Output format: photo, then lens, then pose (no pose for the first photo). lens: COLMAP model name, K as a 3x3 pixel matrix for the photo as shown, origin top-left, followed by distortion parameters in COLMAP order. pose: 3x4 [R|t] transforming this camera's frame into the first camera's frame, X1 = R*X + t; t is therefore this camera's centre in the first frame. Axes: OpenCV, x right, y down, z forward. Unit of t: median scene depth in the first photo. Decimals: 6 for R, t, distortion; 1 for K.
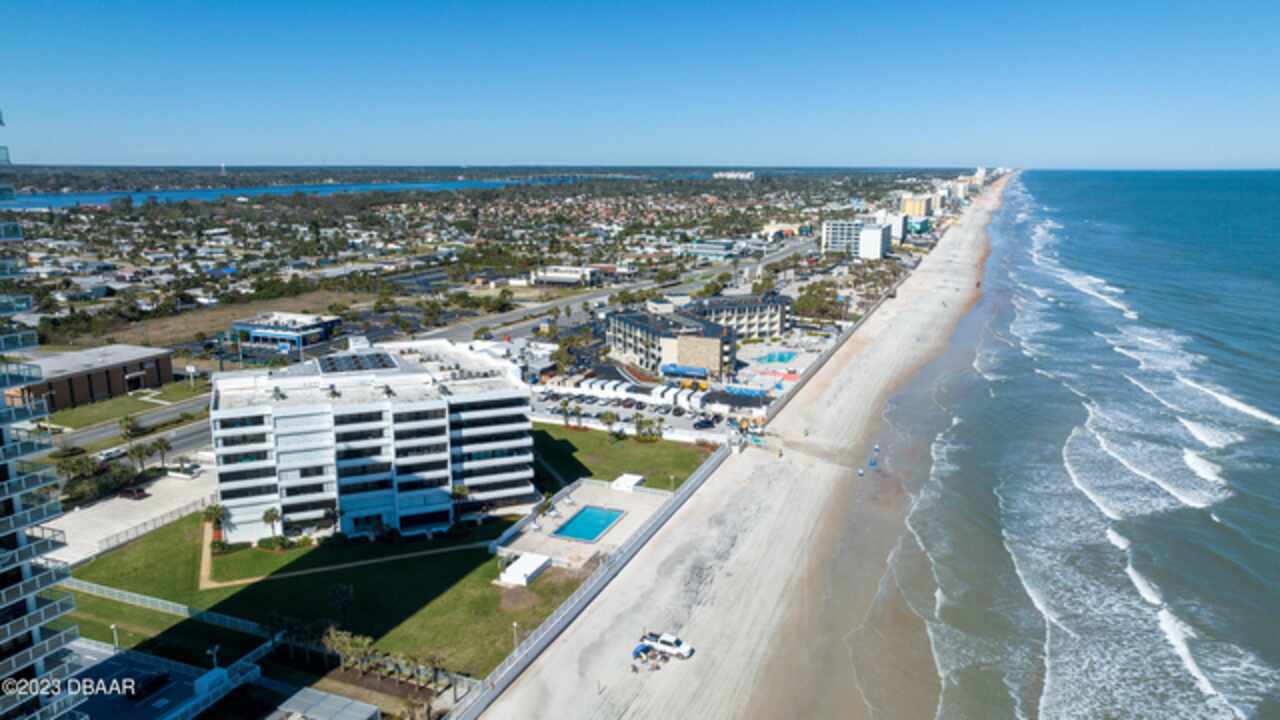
lens RADIAL K [[897.8, 0, 640.0], [0, 897.8, 360.0], [0, 0, 1]] dist [-0.006599, -0.006030]
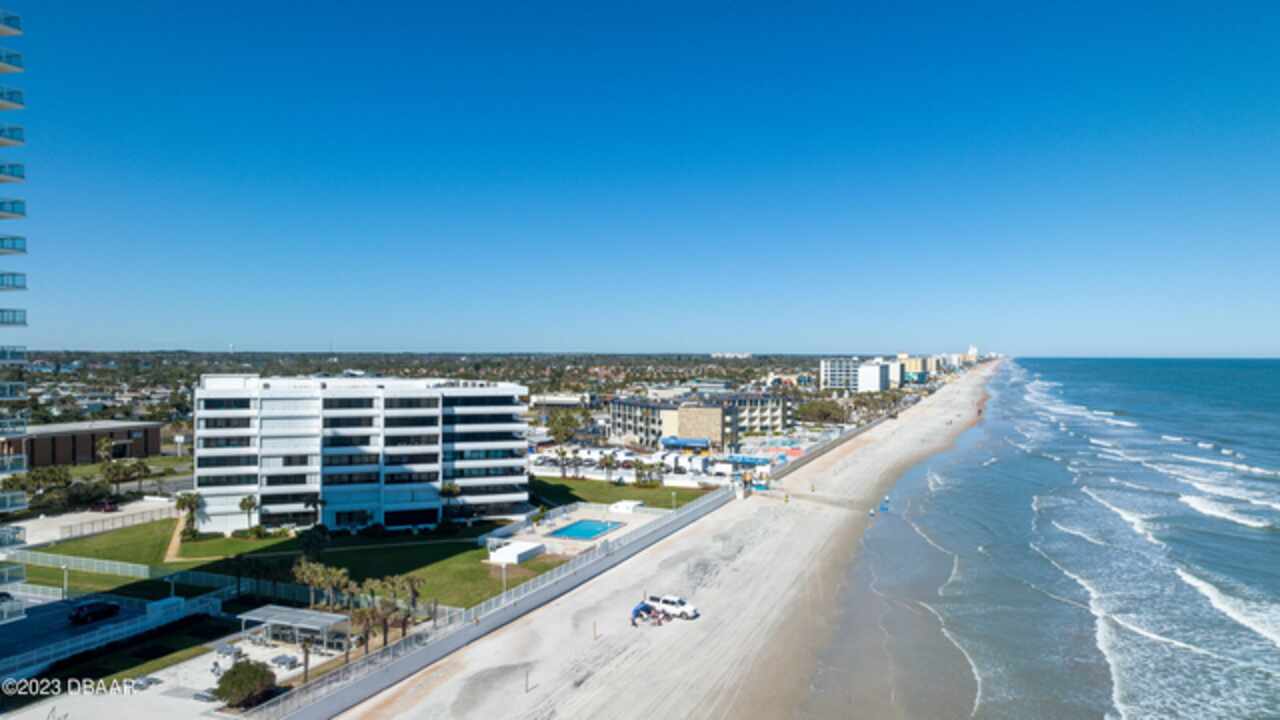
lens RADIAL K [[898.0, 0, 640.0], [0, 898.0, 360.0], [0, 0, 1]] dist [-0.007472, 0.003738]
pose [[0.999999, 0.001650, 0.000399, -0.000708], [-0.001536, 0.979545, -0.201219, 0.198066], [-0.000723, 0.201218, 0.979546, 0.042731]]
